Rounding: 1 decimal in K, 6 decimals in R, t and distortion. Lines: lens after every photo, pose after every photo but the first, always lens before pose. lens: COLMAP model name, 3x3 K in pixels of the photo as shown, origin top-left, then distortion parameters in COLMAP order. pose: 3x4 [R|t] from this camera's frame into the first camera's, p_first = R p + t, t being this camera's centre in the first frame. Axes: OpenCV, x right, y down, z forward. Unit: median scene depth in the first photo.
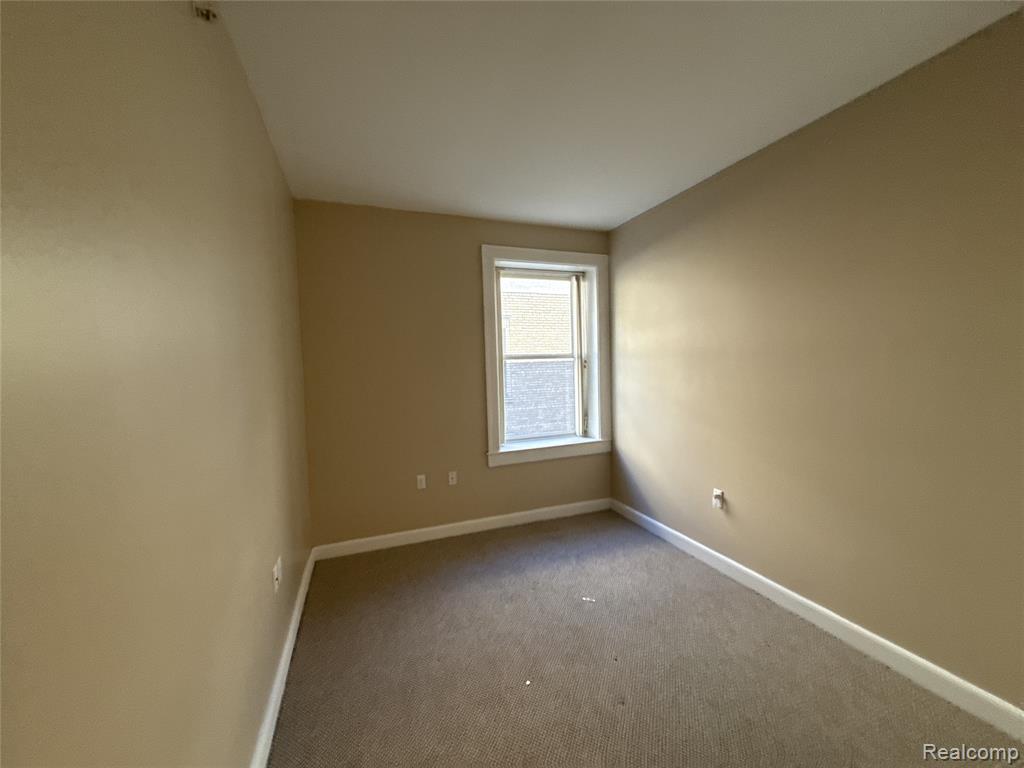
lens RADIAL K [[407.4, 0, 510.2], [0, 407.4, 385.9], [0, 0, 1]] dist [0.000466, 0.000086]
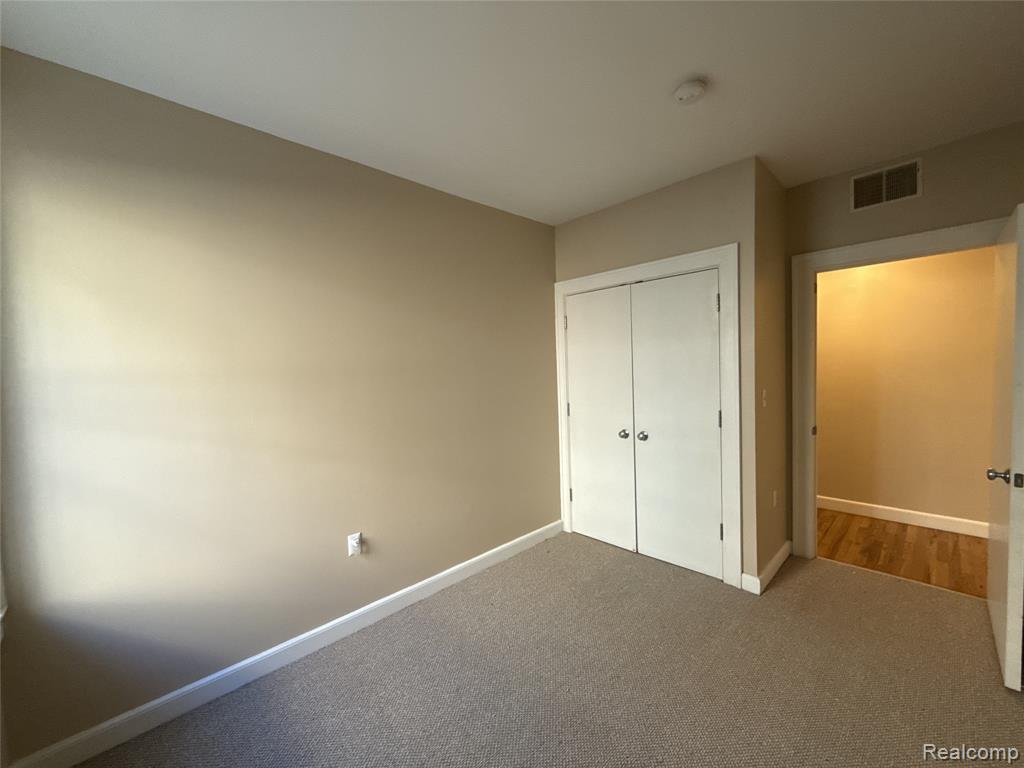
lens RADIAL K [[407.4, 0, 510.2], [0, 407.4, 385.9], [0, 0, 1]] dist [0.000466, 0.000086]
pose [[-0.409920, 0.004348, 0.912111, -0.248332], [0.092188, 0.995066, 0.036688, -0.030468], [-0.907451, 0.099125, -0.408298, 0.666872]]
